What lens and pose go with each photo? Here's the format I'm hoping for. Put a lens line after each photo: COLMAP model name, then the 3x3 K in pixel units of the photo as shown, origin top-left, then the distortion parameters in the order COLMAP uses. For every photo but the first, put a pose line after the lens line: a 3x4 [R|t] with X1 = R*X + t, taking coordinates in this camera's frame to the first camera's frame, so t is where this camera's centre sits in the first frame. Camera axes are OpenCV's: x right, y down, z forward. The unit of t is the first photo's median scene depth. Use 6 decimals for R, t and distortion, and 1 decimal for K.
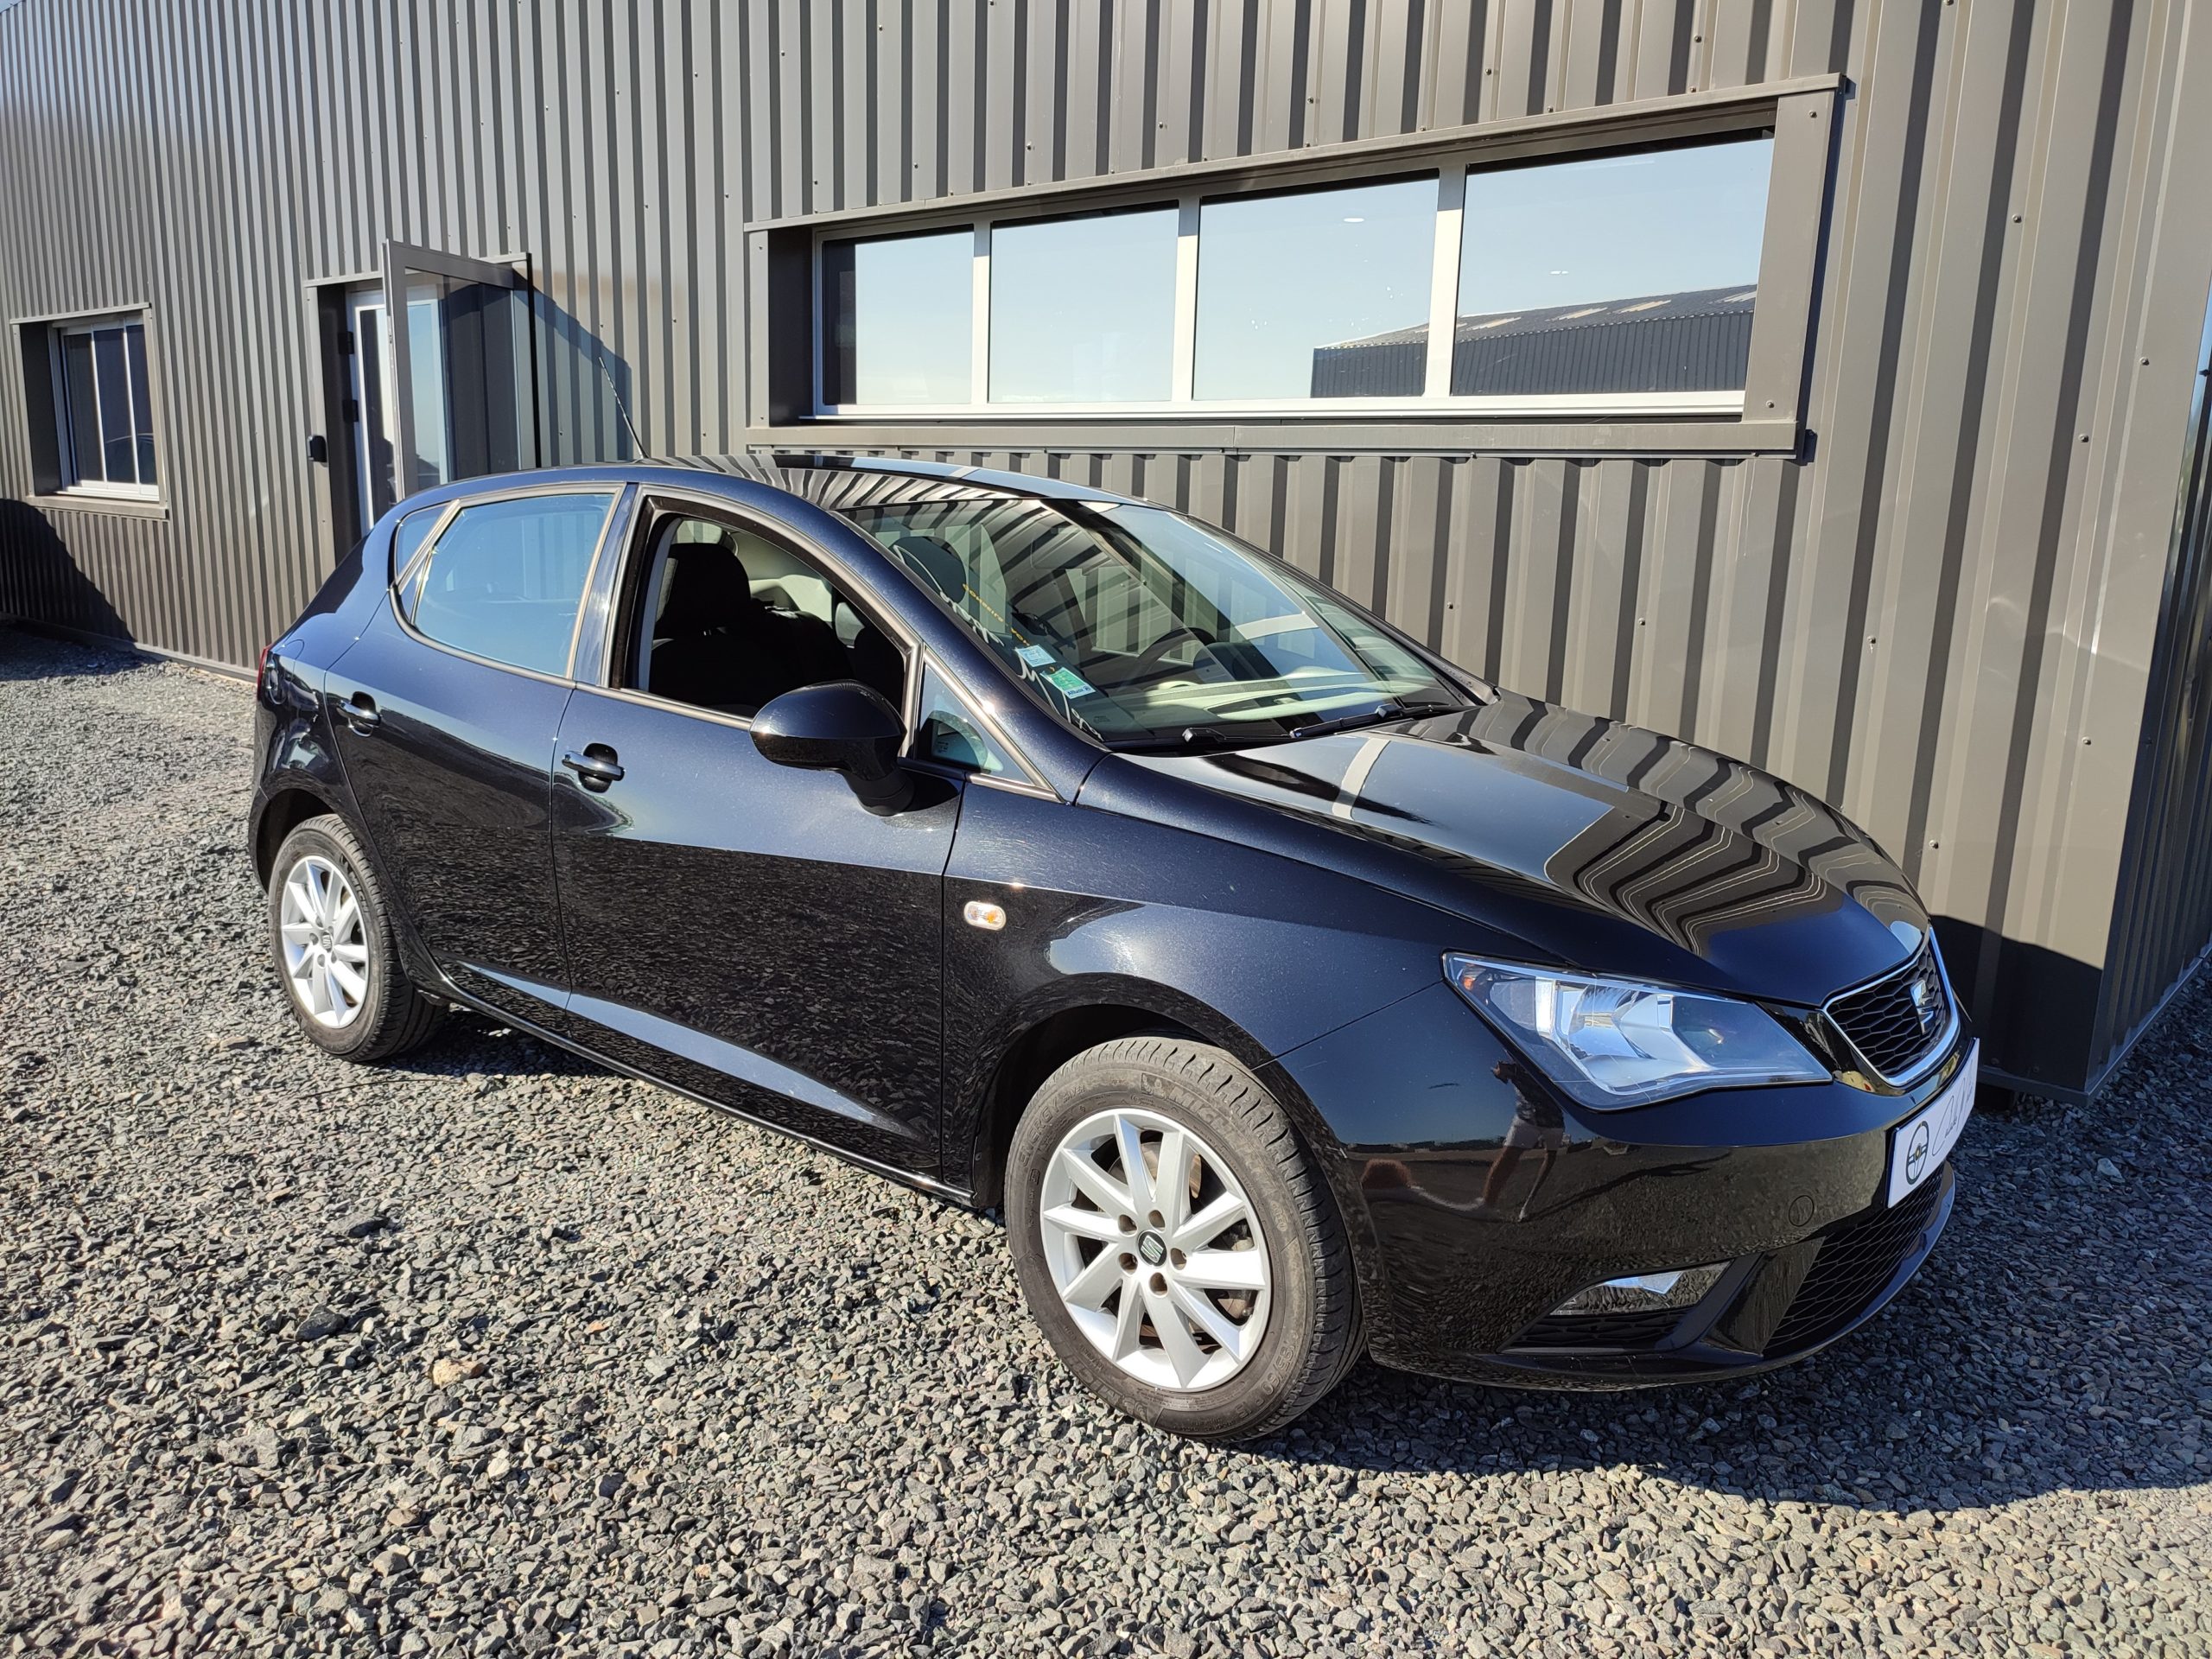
lens RADIAL K [[1600.8, 0, 1094.0], [0, 1600.8, 820.5], [0, 0, 1]] dist [0.027360, -0.027146]
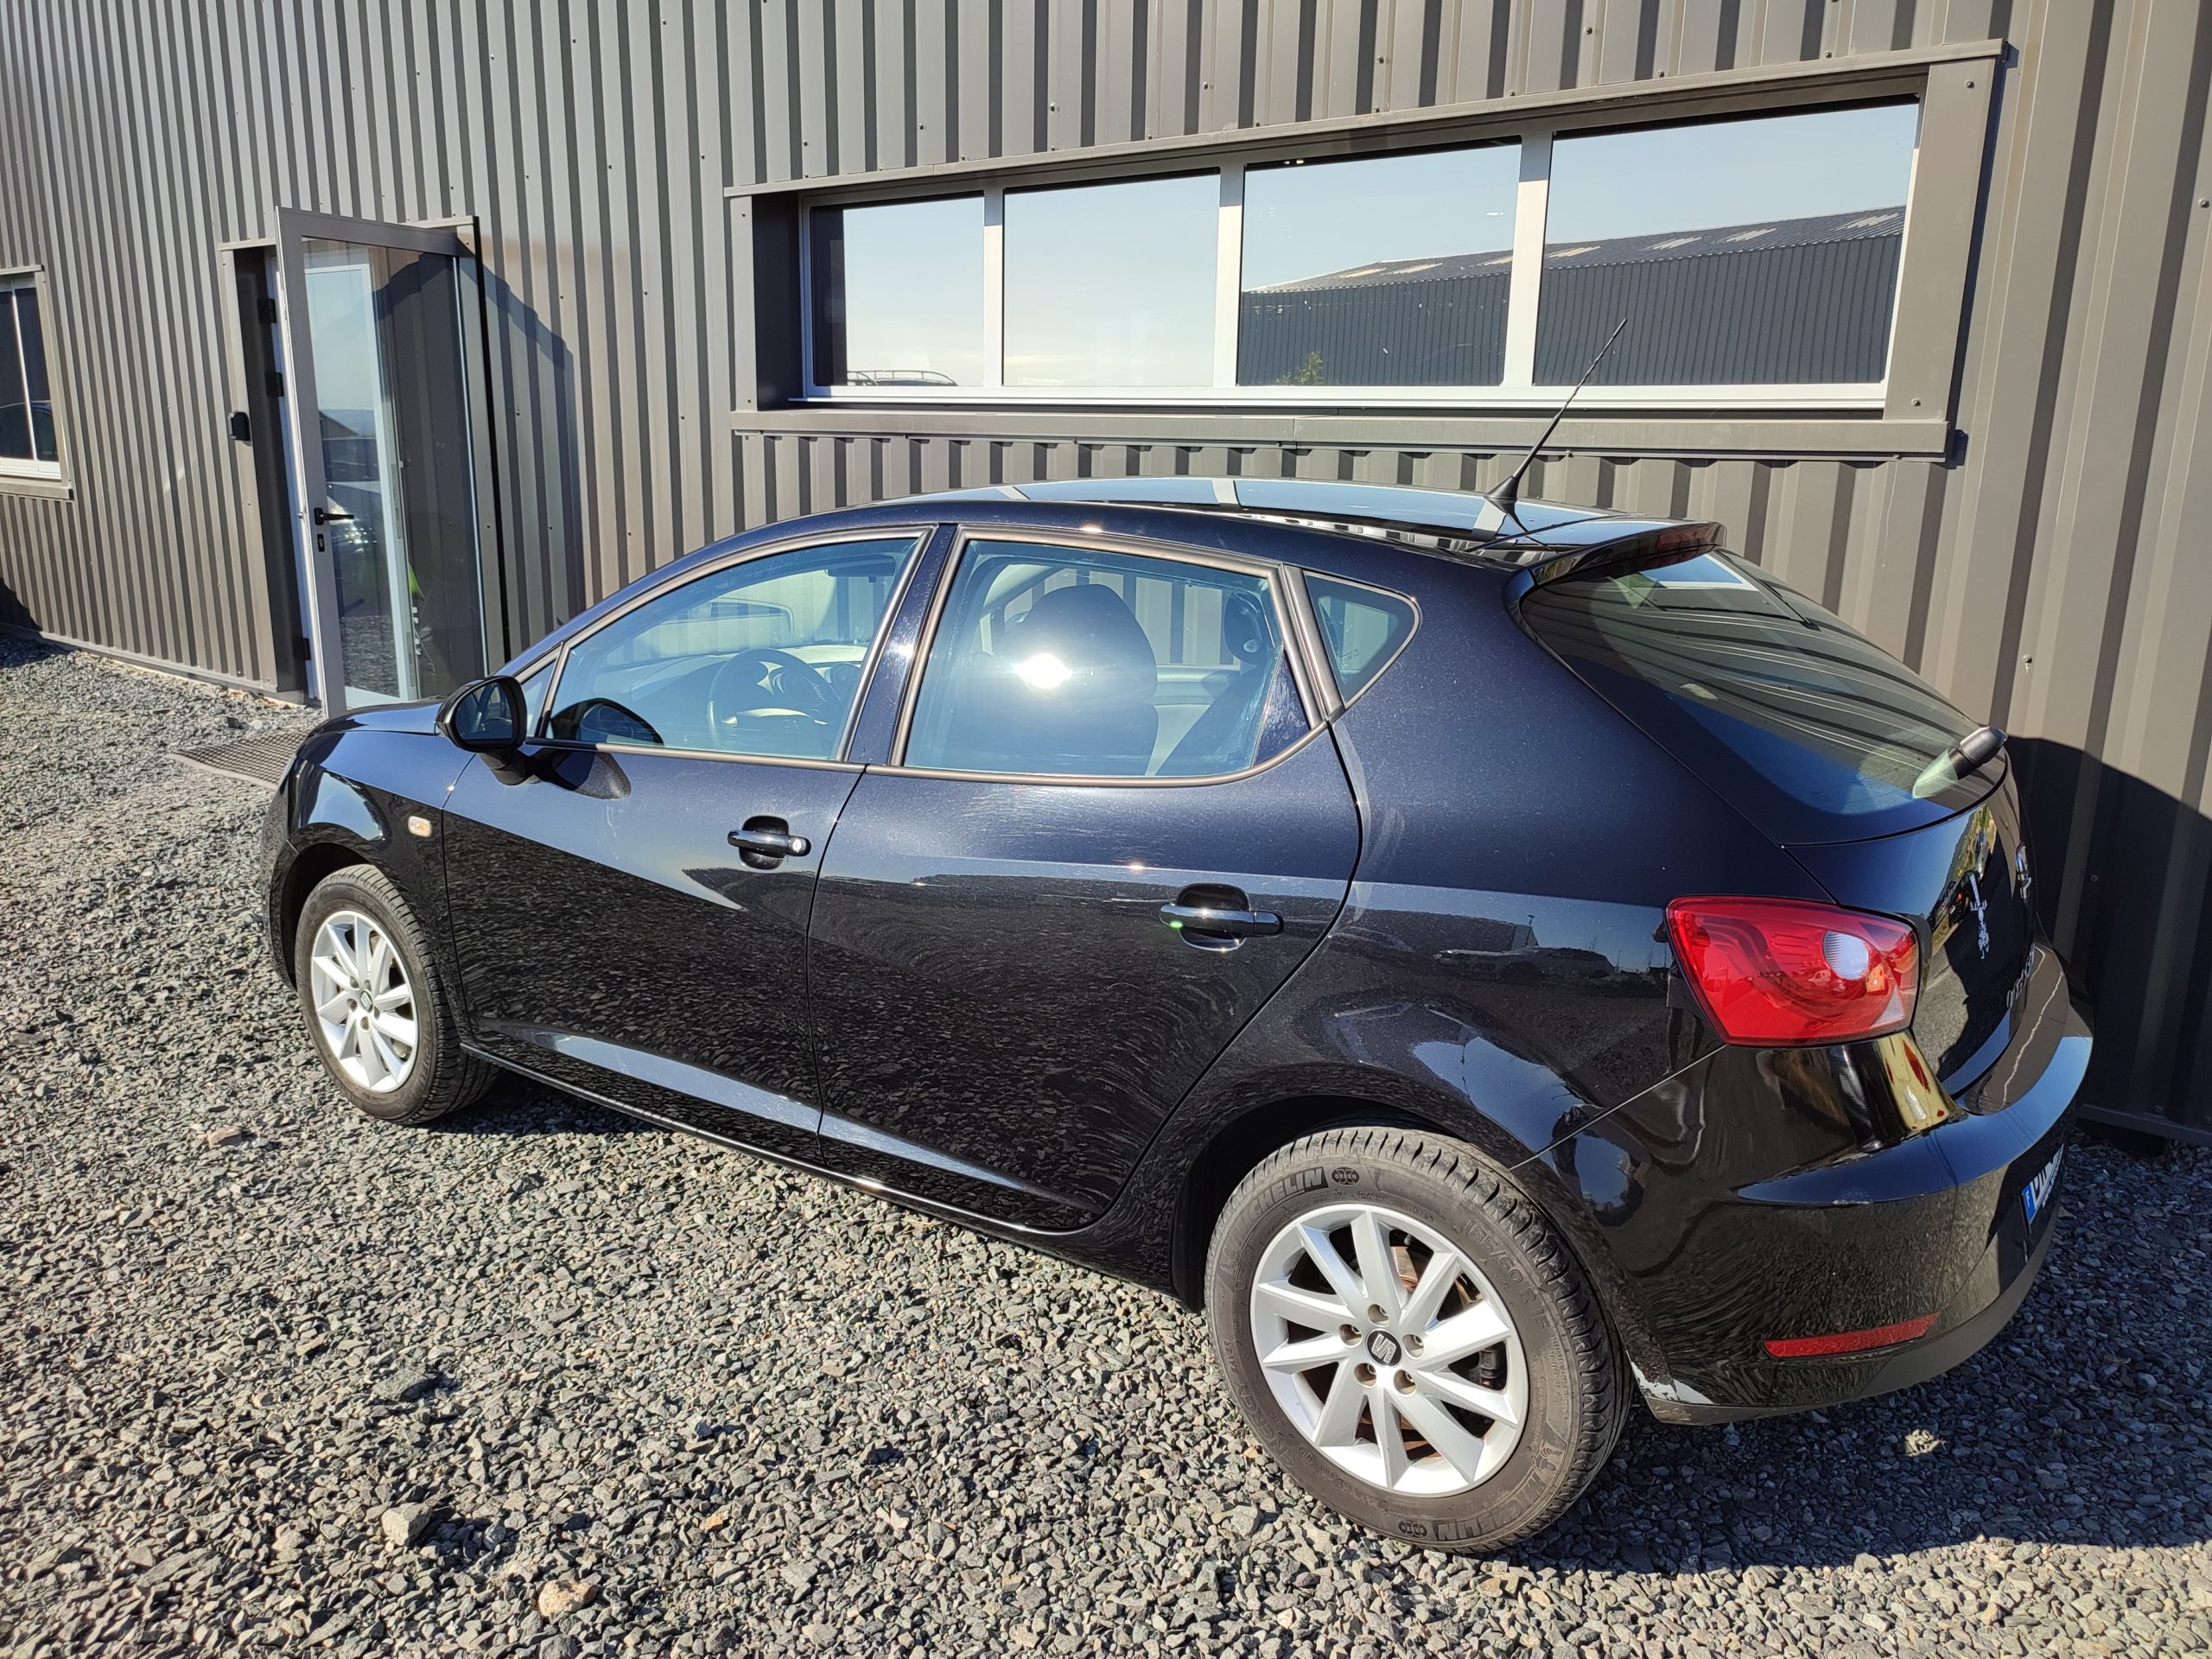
lens RADIAL K [[1600.8, 0, 1093.0], [0, 1600.8, 816.7], [0, 0, 1]] dist [0.027360, -0.027146]
pose [[0.998541, -0.023075, 0.048826, -0.094265], [0.021459, 0.999213, 0.033372, -0.059760], [-0.049558, -0.032275, 0.998250, 0.092504]]
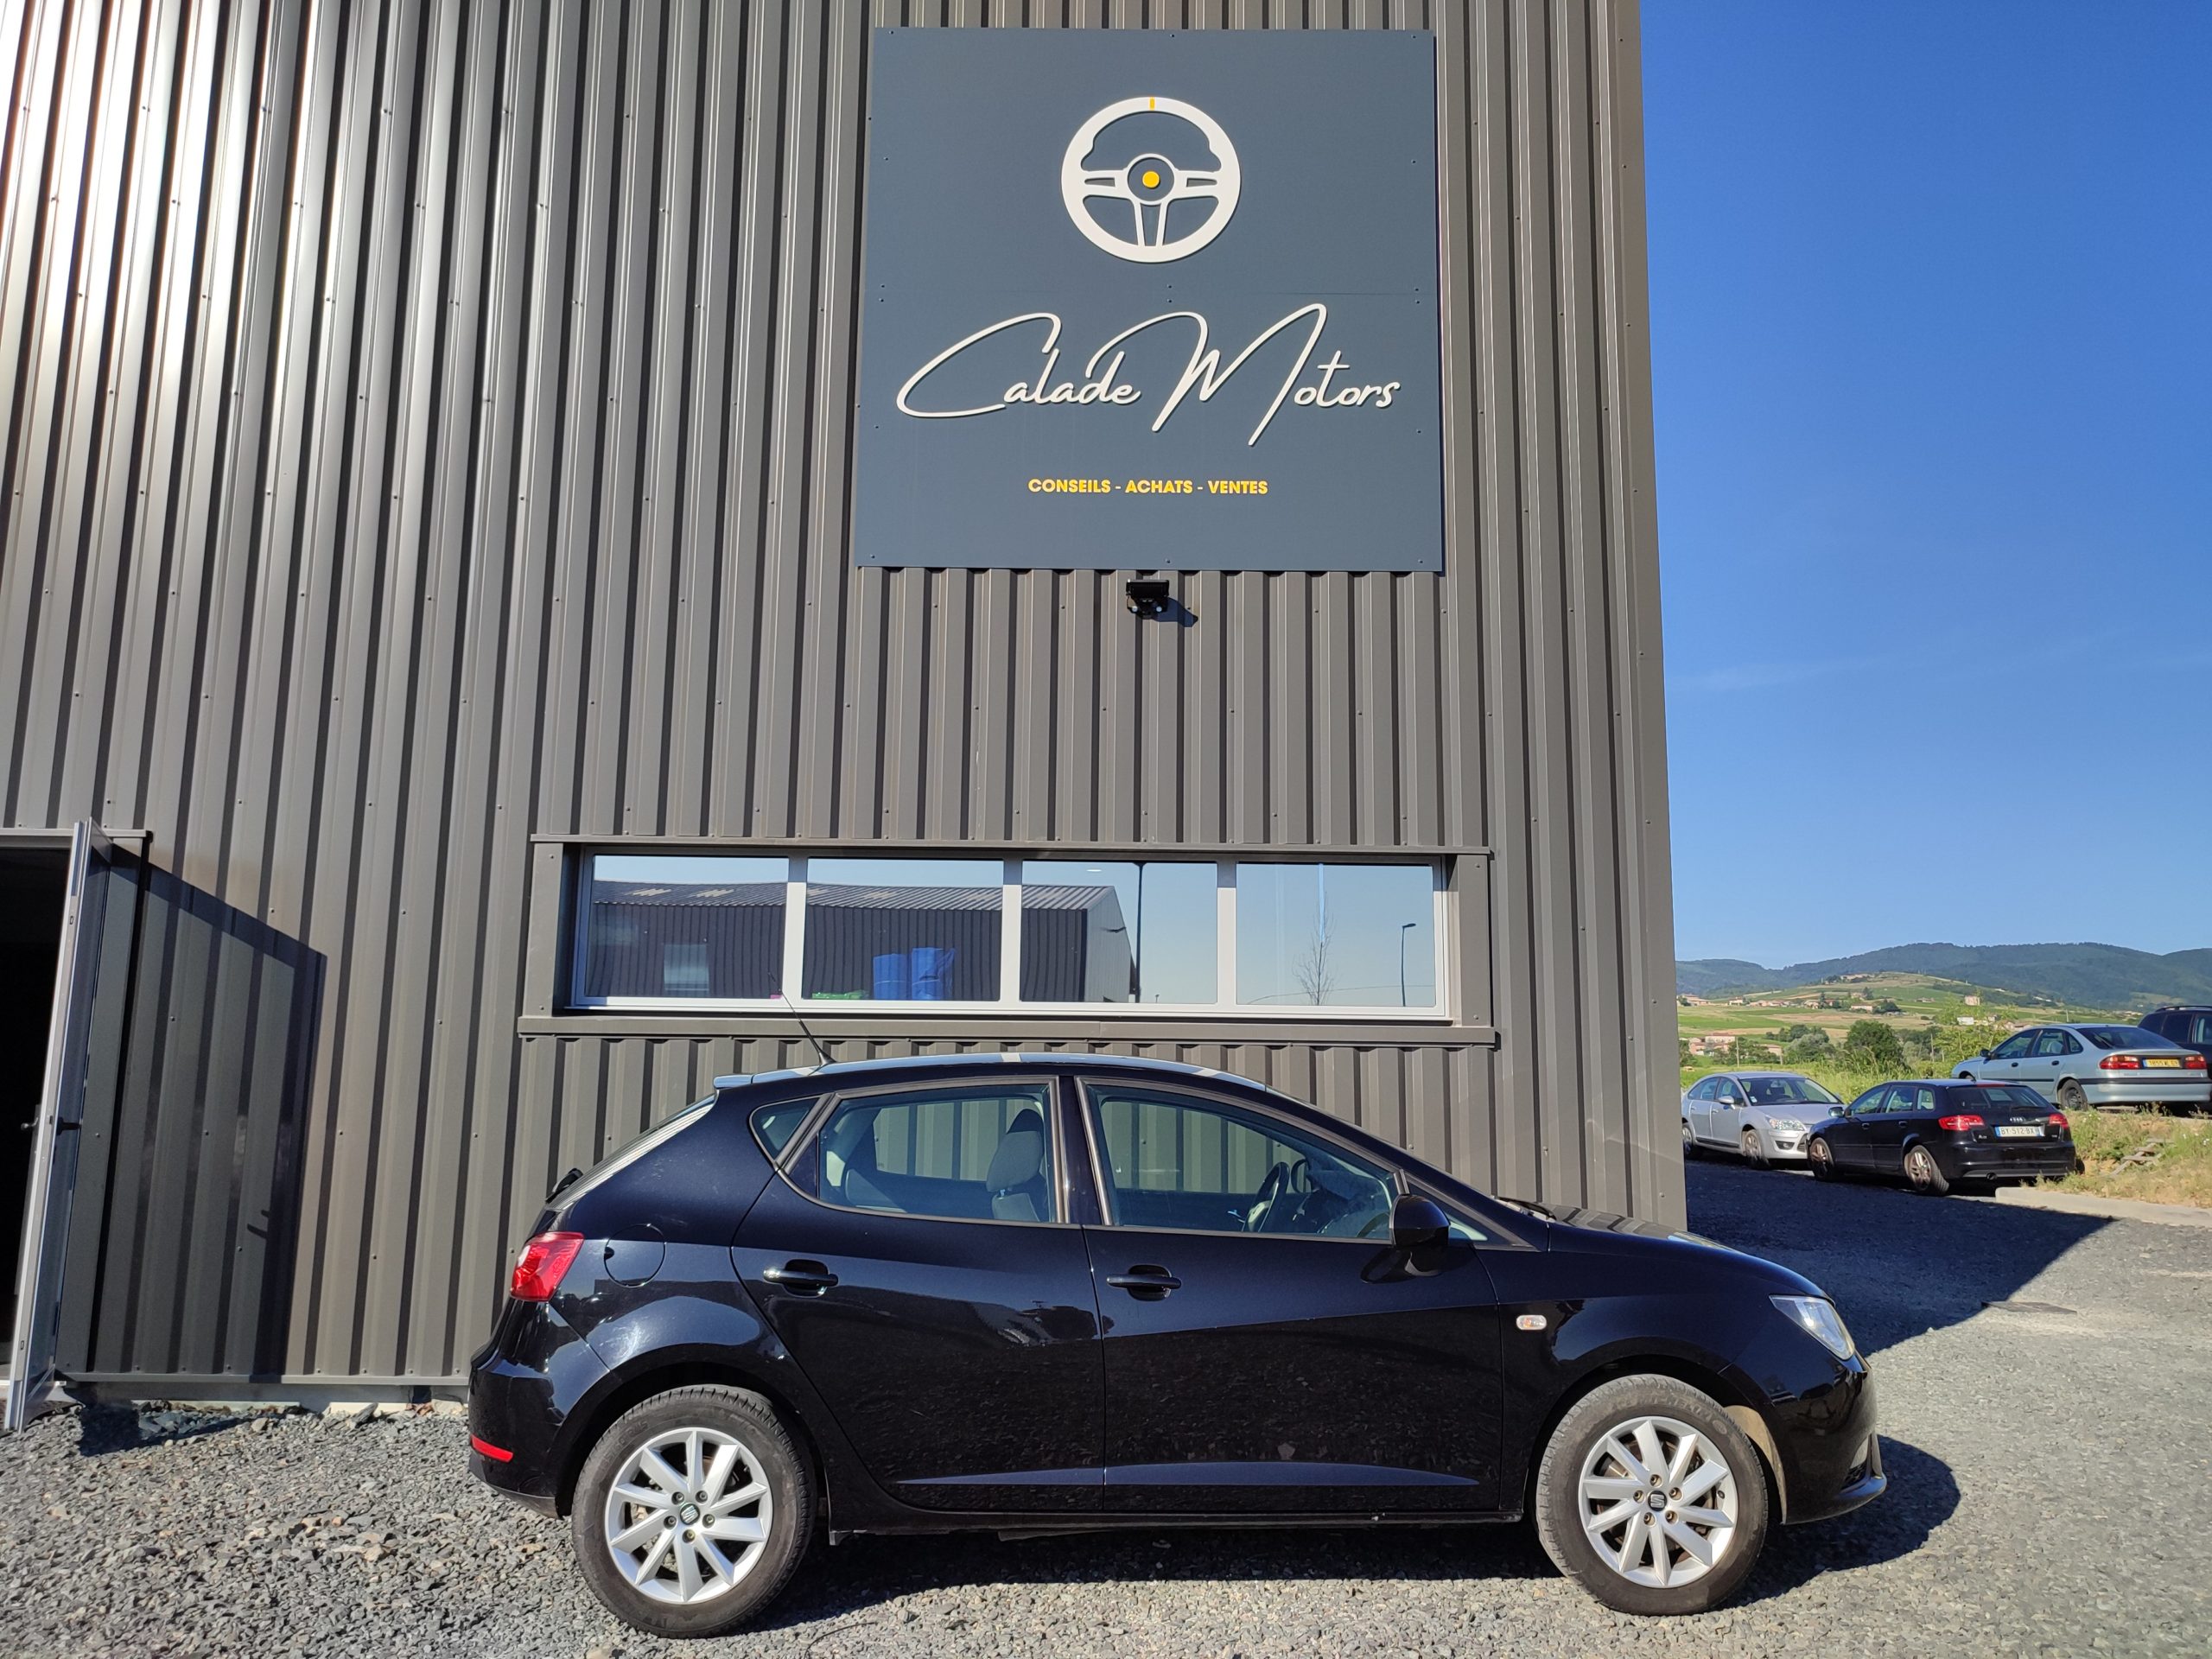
lens RADIAL K [[1600.8, 0, 1103.1], [0, 1600.8, 830.7], [0, 0, 1]] dist [0.027360, -0.027146]
pose [[0.759159, 0.085517, 0.645263, -0.983213], [0.139901, 0.946726, -0.290065, -0.000856], [-0.635692, 0.310478, 0.706752, -0.040238]]
